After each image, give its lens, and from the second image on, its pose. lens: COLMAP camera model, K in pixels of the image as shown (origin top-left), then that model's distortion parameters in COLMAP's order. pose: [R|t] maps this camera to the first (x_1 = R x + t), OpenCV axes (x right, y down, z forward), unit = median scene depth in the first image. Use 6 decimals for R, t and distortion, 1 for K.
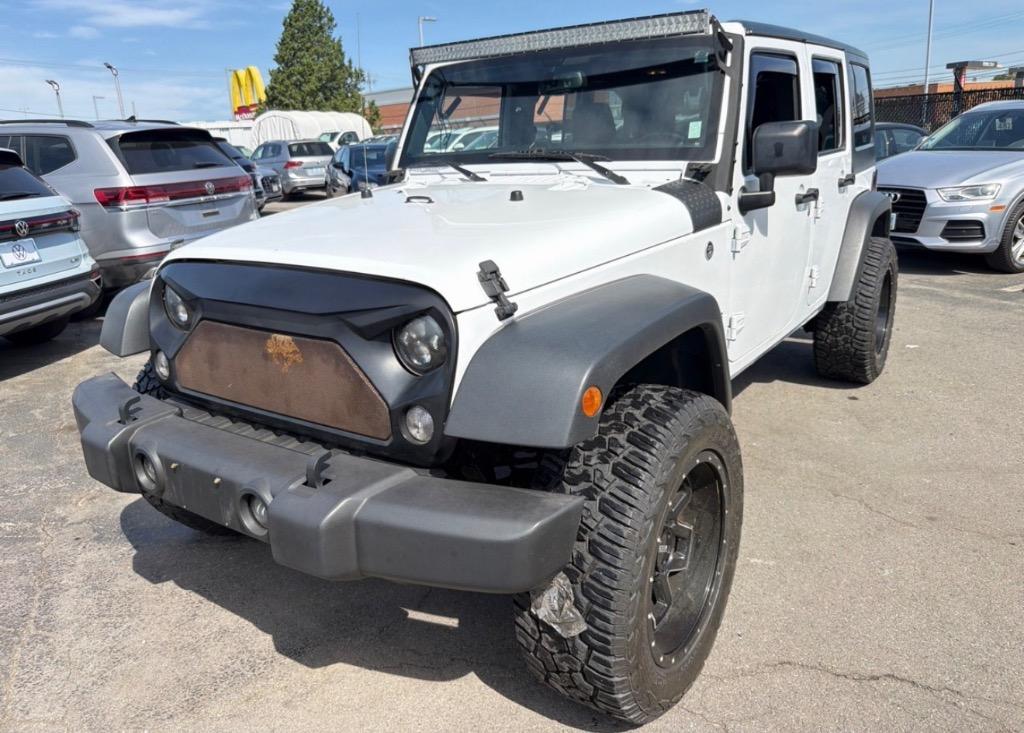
lens RADIAL K [[747.4, 0, 512.0], [0, 747.4, 366.5], [0, 0, 1]] dist [-0.003692, -0.000394]
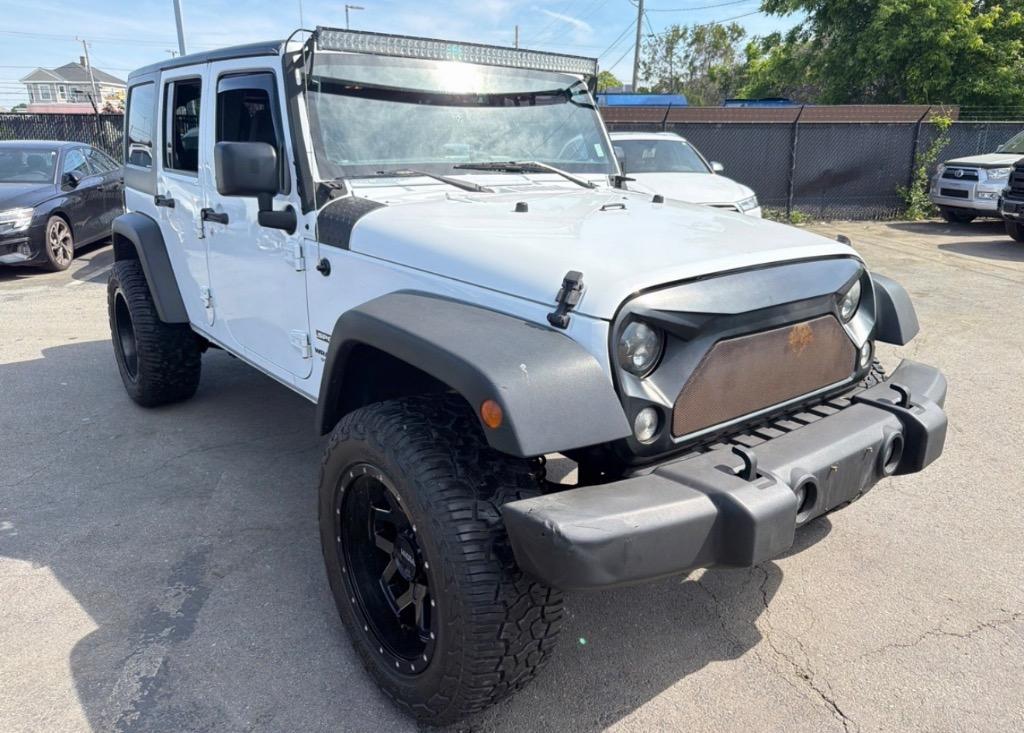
lens RADIAL K [[752.6, 0, 528.4], [0, 752.6, 352.1], [0, 0, 1]] dist [-0.002604, 0.000939]
pose [[0.247181, -0.215099, 0.944793, -1.166972], [0.252874, 0.955580, 0.151397, -0.216331], [-0.935391, 0.201491, 0.290594, 0.832947]]
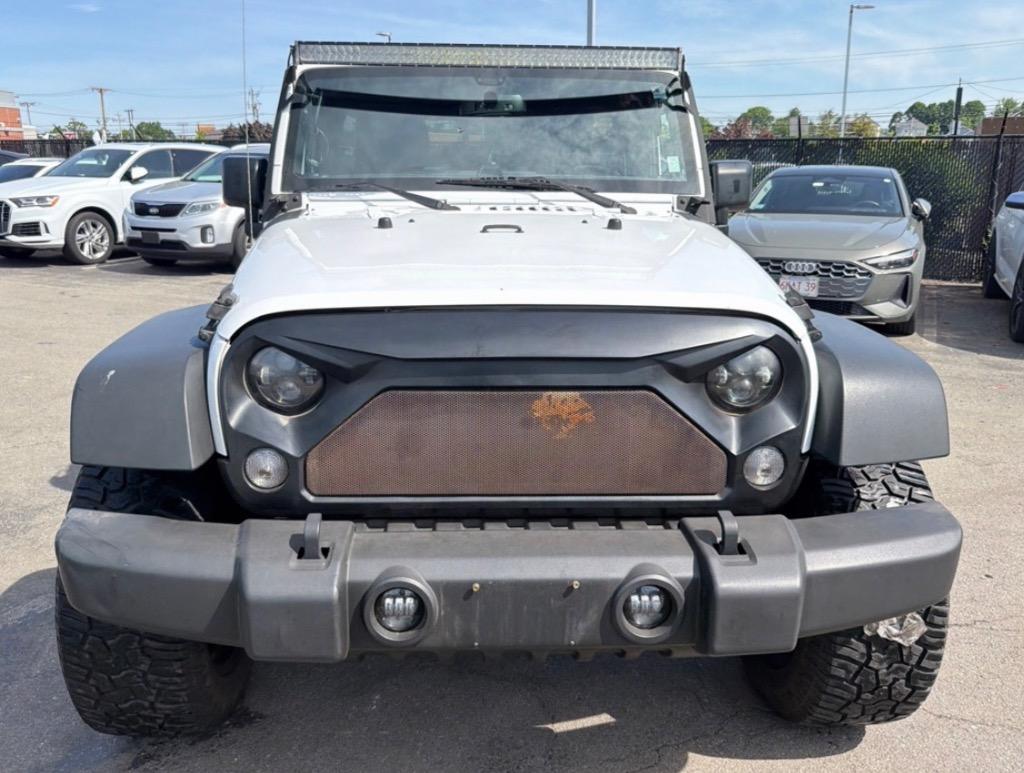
lens RADIAL K [[873.6, 0, 508.9], [0, 873.6, 359.9], [0, 0, 1]] dist [0.039349, -0.003947]
pose [[0.784443, -0.086248, 0.614175, -0.728150], [0.137739, 0.989780, -0.036931, -0.038582], [-0.604713, 0.113567, 0.788305, 0.225326]]
